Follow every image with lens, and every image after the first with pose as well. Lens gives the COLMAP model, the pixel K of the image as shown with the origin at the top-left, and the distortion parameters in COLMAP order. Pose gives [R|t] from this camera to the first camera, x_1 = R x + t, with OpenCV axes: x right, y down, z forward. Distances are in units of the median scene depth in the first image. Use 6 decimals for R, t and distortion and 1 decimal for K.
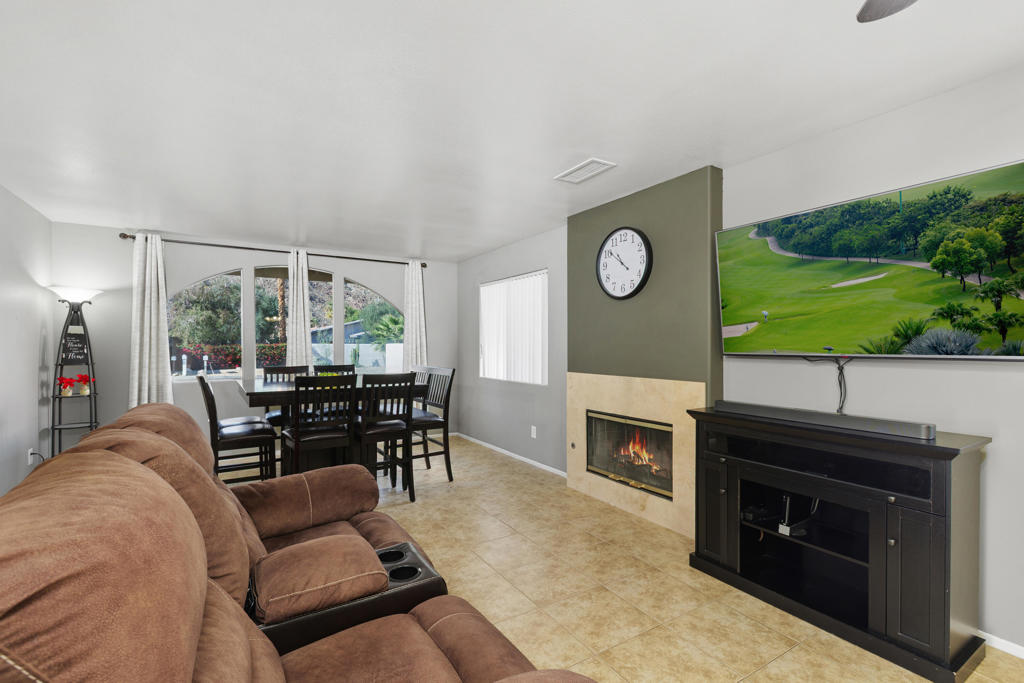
lens RADIAL K [[466.2, 0, 512.0], [0, 466.2, 341.5], [0, 0, 1]] dist [-0.001640, -0.000352]
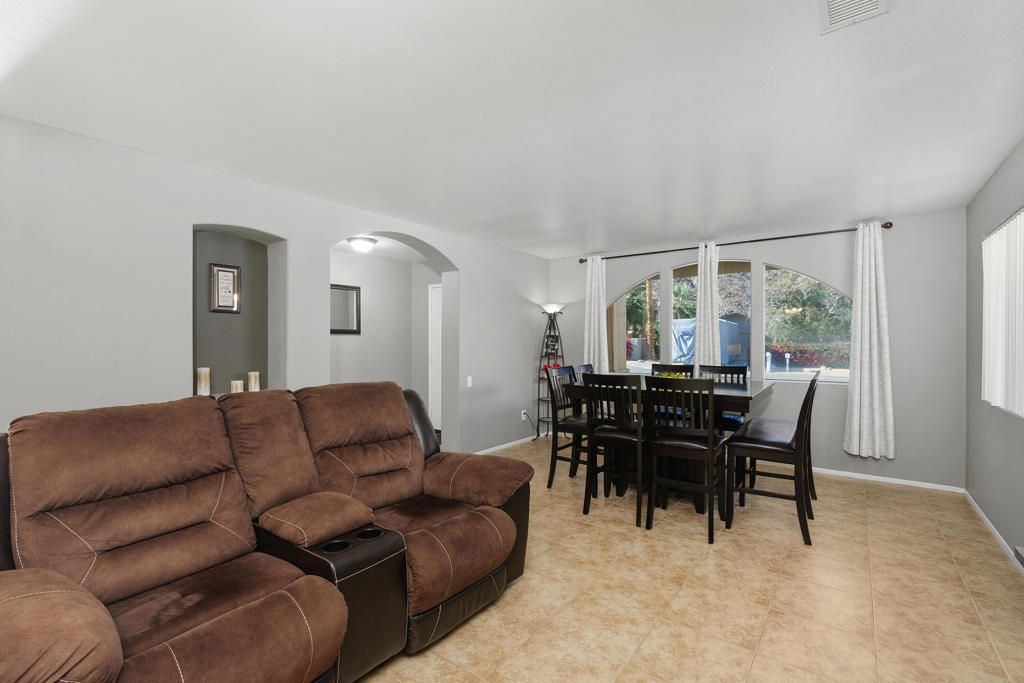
lens RADIAL K [[466.2, 0, 512.0], [0, 466.2, 341.5], [0, 0, 1]] dist [-0.001640, -0.000352]
pose [[0.361506, -0.000890, -0.932369, 0.309293], [0.005290, 0.999985, 0.001096, 0.000251], [0.932355, -0.005329, 0.361505, 0.314403]]
